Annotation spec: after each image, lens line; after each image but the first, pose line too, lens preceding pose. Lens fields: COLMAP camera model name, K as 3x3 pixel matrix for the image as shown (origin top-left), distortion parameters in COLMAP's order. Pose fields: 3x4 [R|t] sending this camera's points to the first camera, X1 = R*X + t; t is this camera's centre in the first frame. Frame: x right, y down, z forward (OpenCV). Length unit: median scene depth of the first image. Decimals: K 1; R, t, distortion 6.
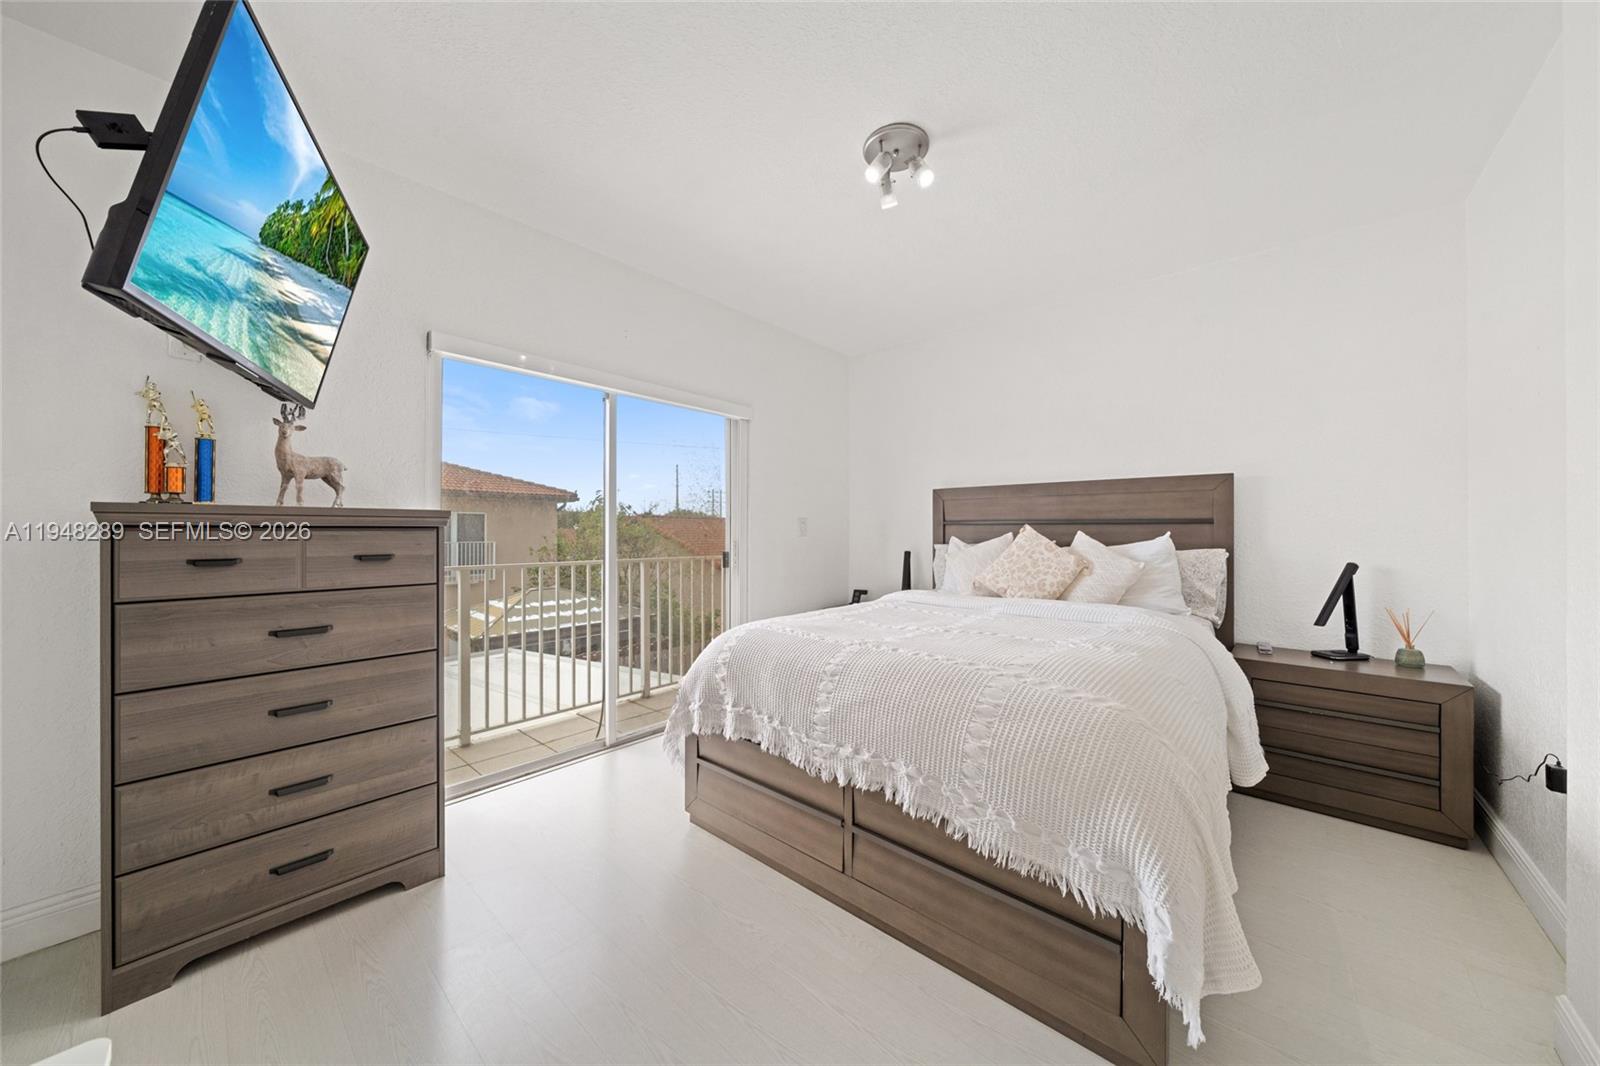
lens RADIAL K [[545.9, 0, 795.8], [0, 545.9, 534.2], [0, 0, 1]] dist [-0.001963, -0.000235]
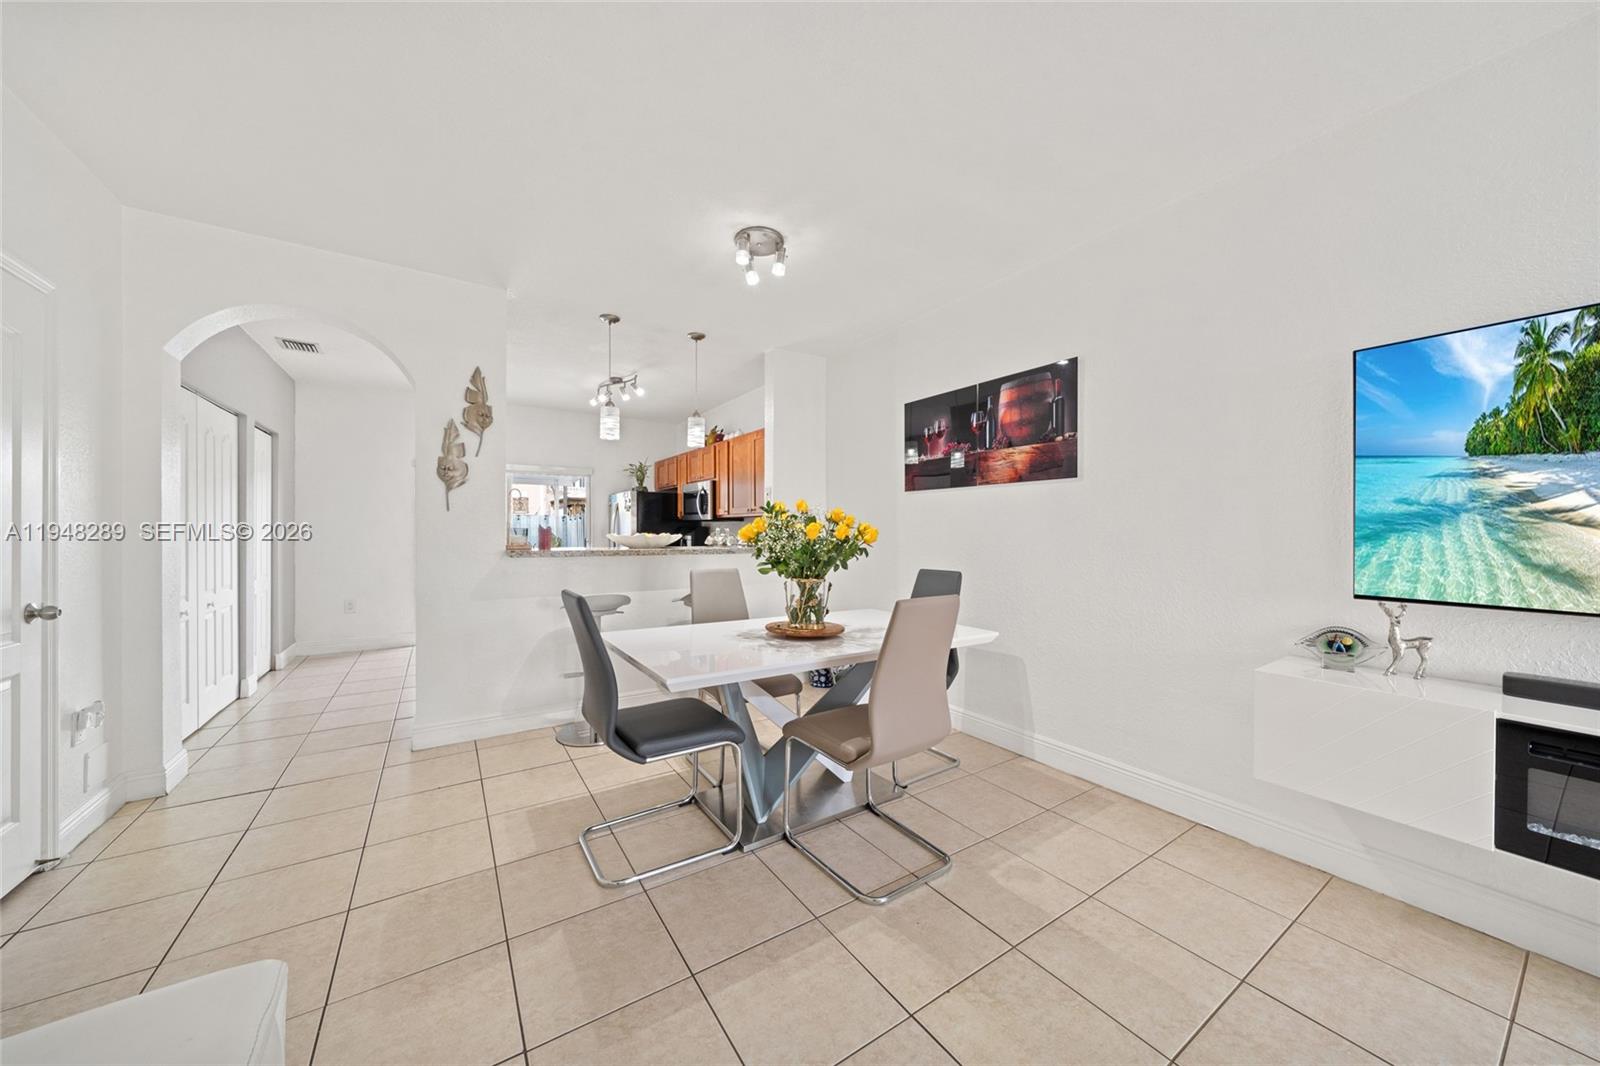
lens RADIAL K [[545.9, 0, 795.8], [0, 545.9, 534.2], [0, 0, 1]] dist [-0.001963, -0.000235]
pose [[-0.131944, -0.363719, -0.922117, 0.214093], [-0.053582, 0.931507, -0.359756, 0.113218], [0.989808, 0.001941, -0.142395, -0.258073]]
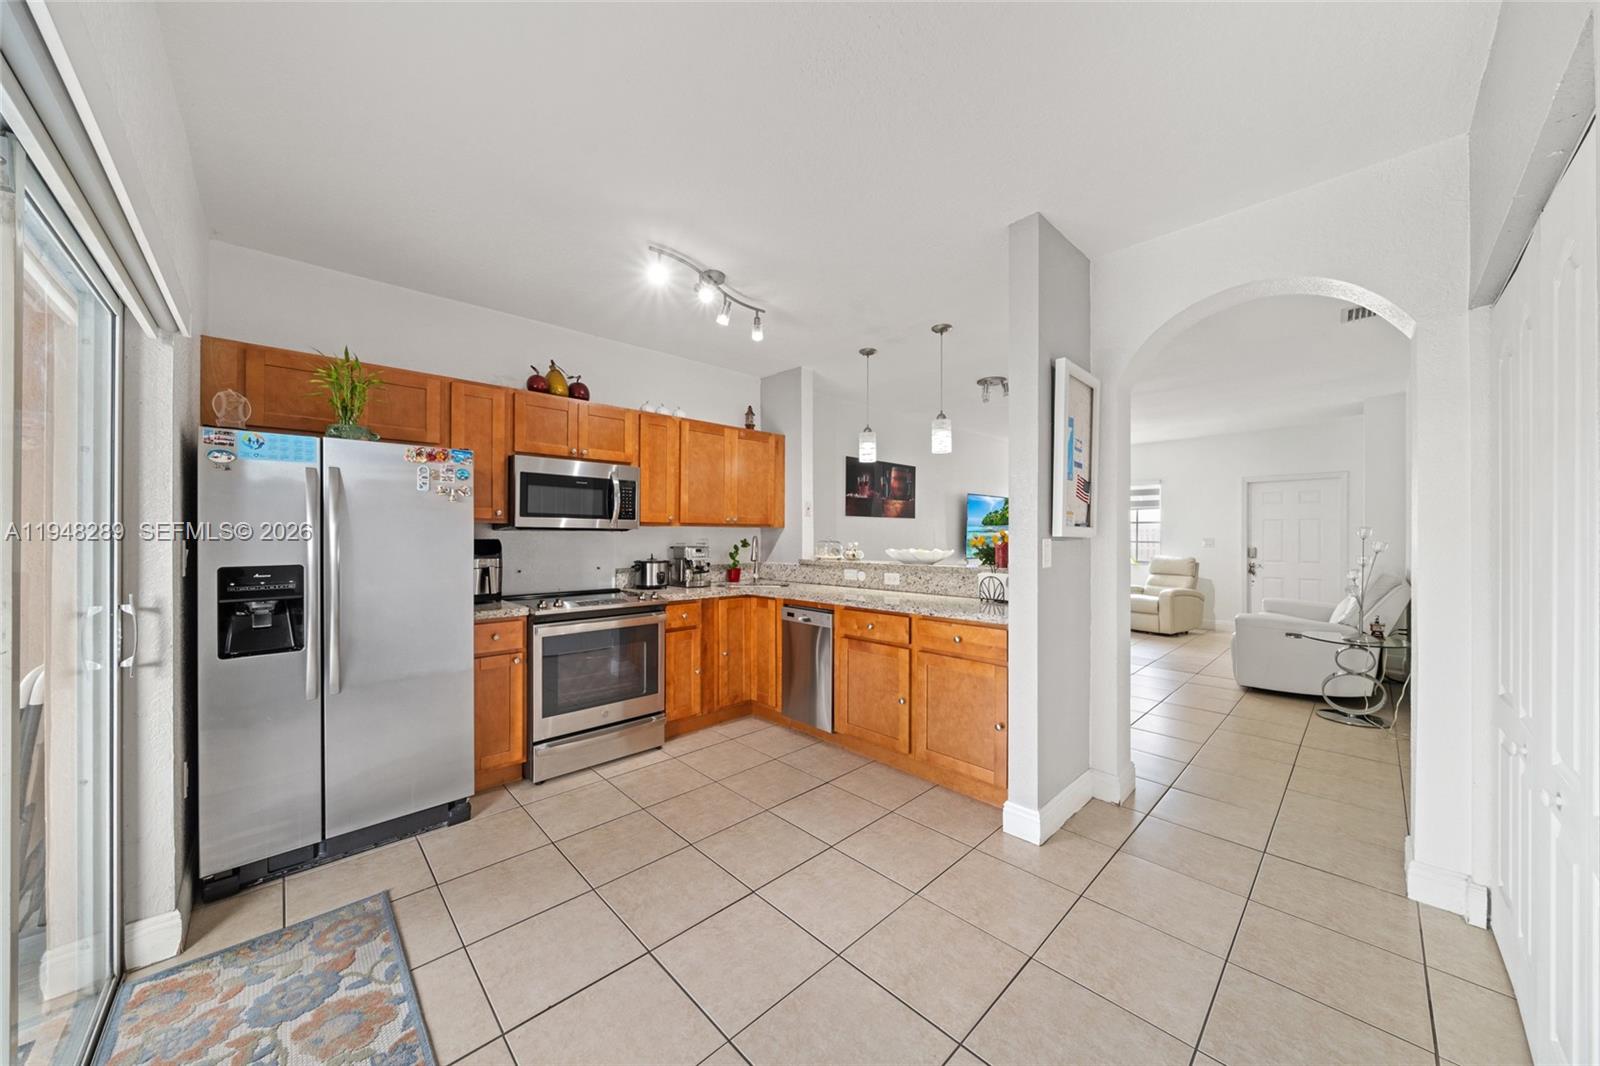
lens RADIAL K [[545.9, 0, 795.8], [0, 545.9, 534.2], [0, 0, 1]] dist [-0.001963, -0.000235]
pose [[0.931148, -0.363577, 0.027835, -3.201927], [0.363369, 0.931563, 0.012377, -1.322025], [-0.030430, -0.001410, 0.999536, -4.630425]]
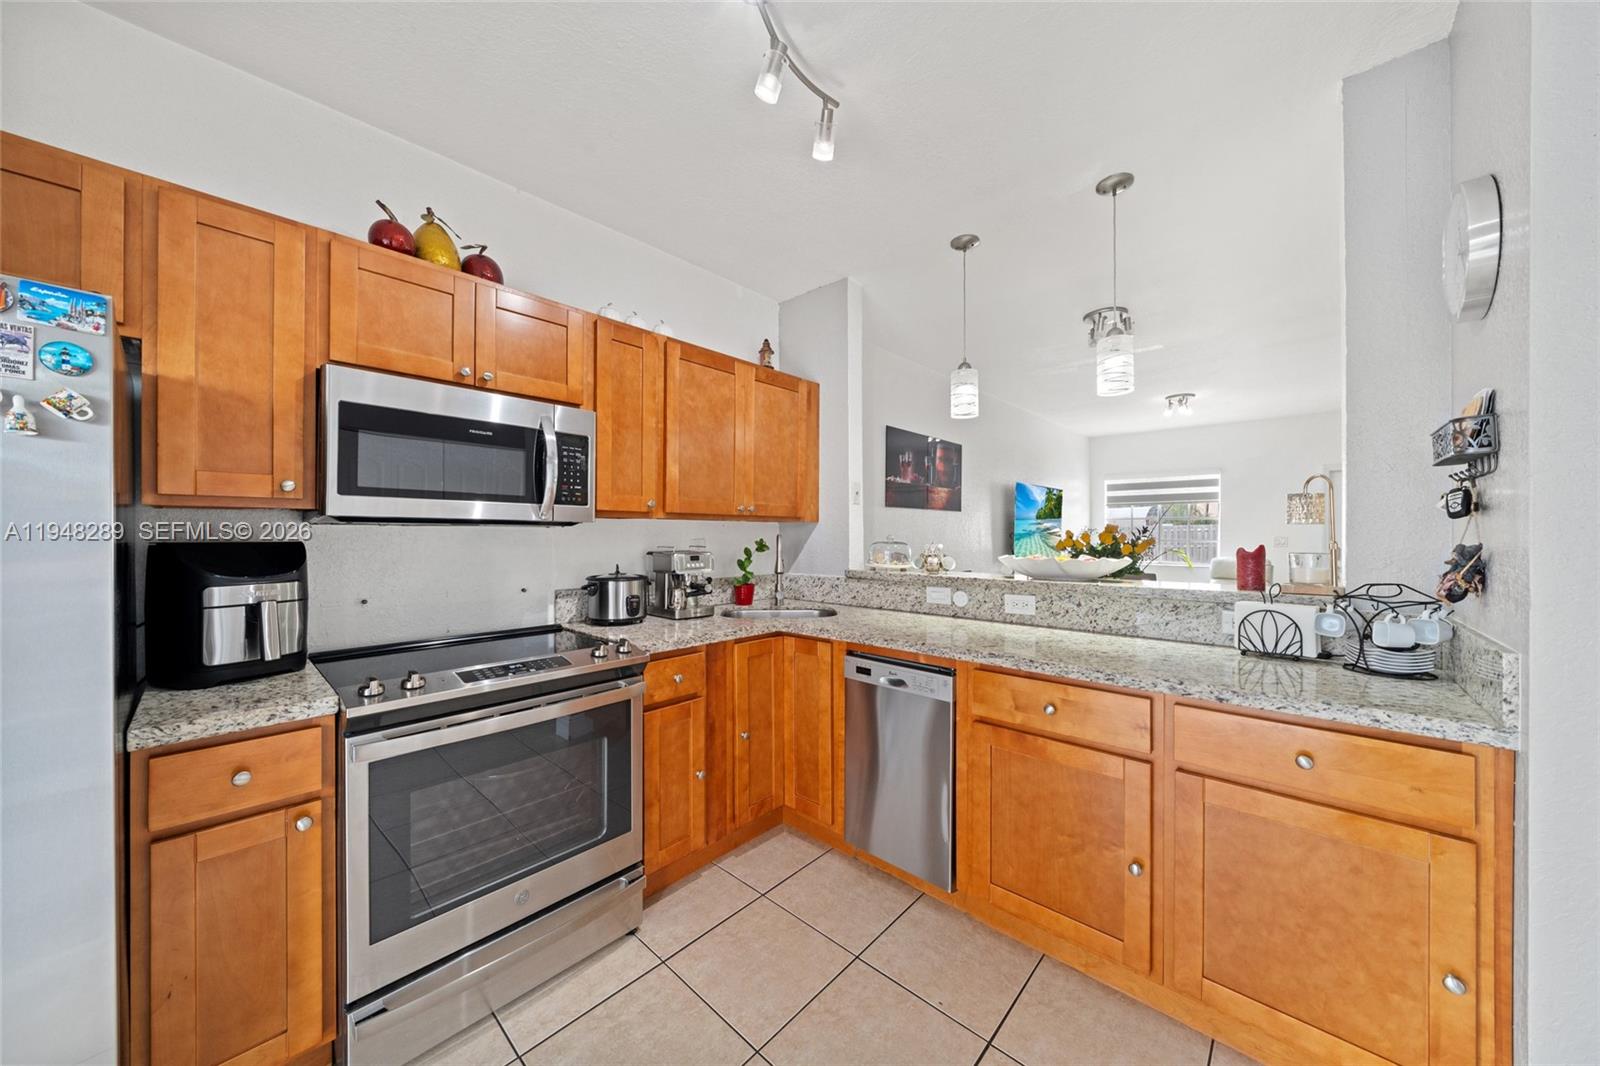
lens RADIAL K [[545.9, 0, 795.8], [0, 545.9, 534.2], [0, 0, 1]] dist [-0.001963, -0.000235]
pose [[0.927208, -0.364505, 0.086149, -3.488995], [0.362490, 0.931191, 0.038538, -1.428990], [-0.094268, -0.004505, 0.995537, -3.357023]]
